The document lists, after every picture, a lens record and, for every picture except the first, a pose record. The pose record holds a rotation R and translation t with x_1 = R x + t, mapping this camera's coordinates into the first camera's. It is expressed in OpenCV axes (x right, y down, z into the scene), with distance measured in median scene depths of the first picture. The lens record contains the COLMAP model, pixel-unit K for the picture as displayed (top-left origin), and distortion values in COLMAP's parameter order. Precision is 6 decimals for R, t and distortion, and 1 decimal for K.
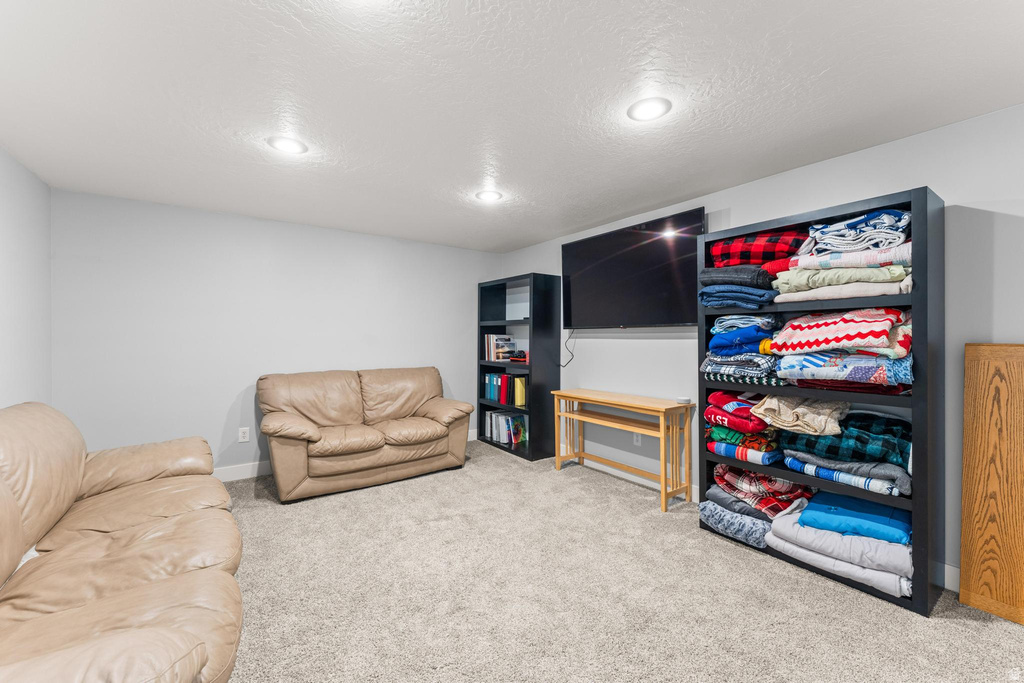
lens RADIAL K [[411.1, 0, 506.4], [0, 411.1, 337.5], [0, 0, 1]] dist [0.003431, -0.001926]
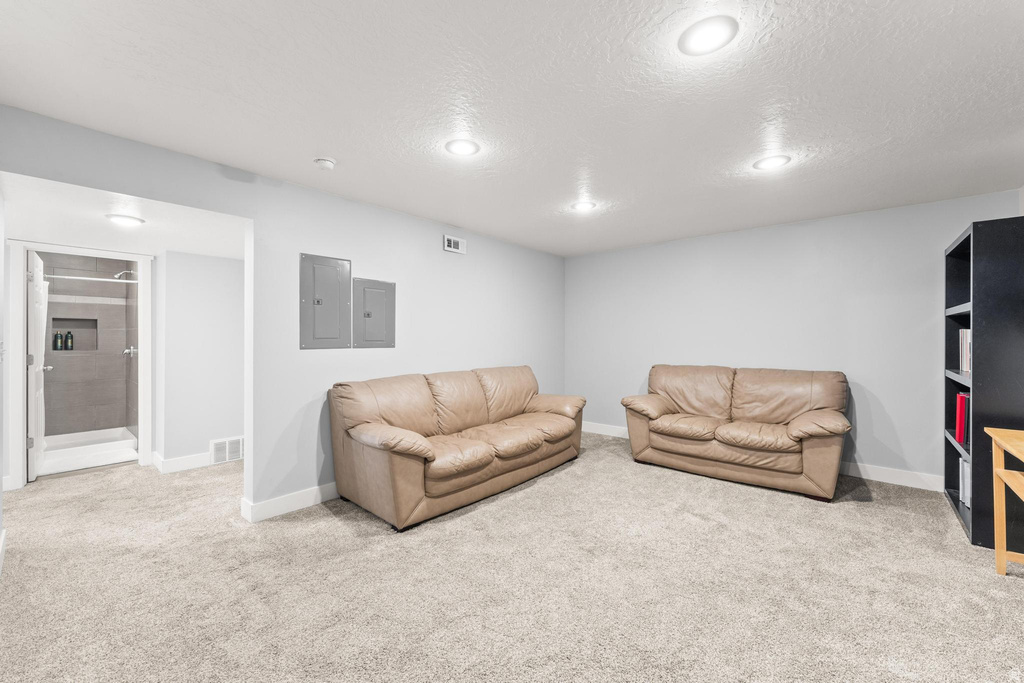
lens RADIAL K [[411.1, 0, 503.8], [0, 411.1, 340.1], [0, 0, 1]] dist [0.003431, -0.001926]
pose [[0.227142, 0.002462, -0.973858, 0.555591], [-0.001771, 0.999996, 0.002115, 0.012973], [0.973860, 0.001245, 0.227146, 0.252754]]
